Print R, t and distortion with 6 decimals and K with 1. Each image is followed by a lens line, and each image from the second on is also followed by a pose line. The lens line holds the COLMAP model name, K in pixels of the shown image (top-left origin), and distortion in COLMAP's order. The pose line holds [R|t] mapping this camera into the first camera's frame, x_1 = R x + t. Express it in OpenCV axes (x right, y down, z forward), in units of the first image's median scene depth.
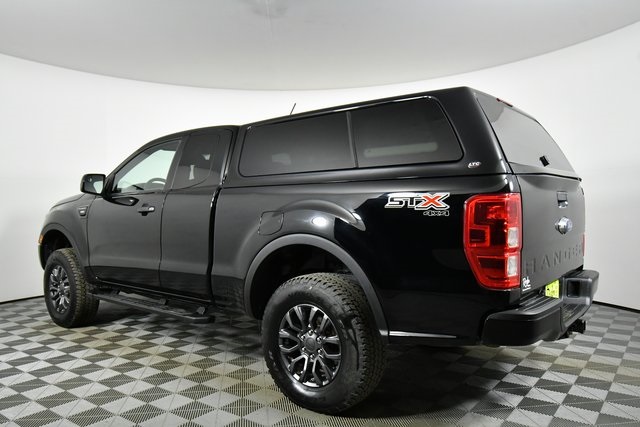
lens RADIAL K [[506.0, 0, 320.0], [0, 506.0, 213.5], [0, 0, 1]] dist [-0.026240, -0.003738]
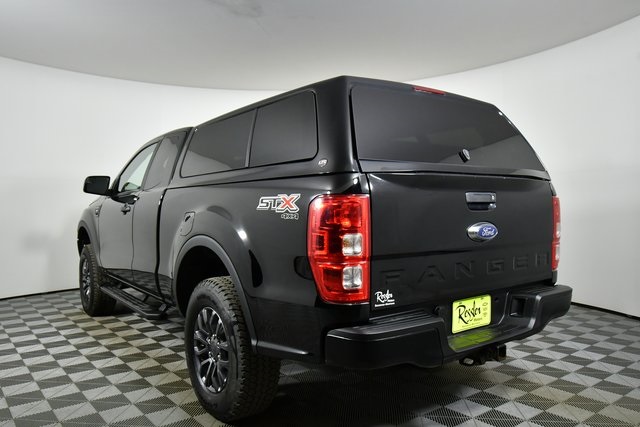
lens RADIAL K [[506.0, 0, 320.0], [0, 506.0, 213.5], [0, 0, 1]] dist [-0.026240, -0.003738]
pose [[0.967605, 0.010134, -0.252265, 0.445264], [-0.010025, 0.999948, 0.001715, -0.006663], [0.252270, 0.000869, 0.967657, 0.110296]]
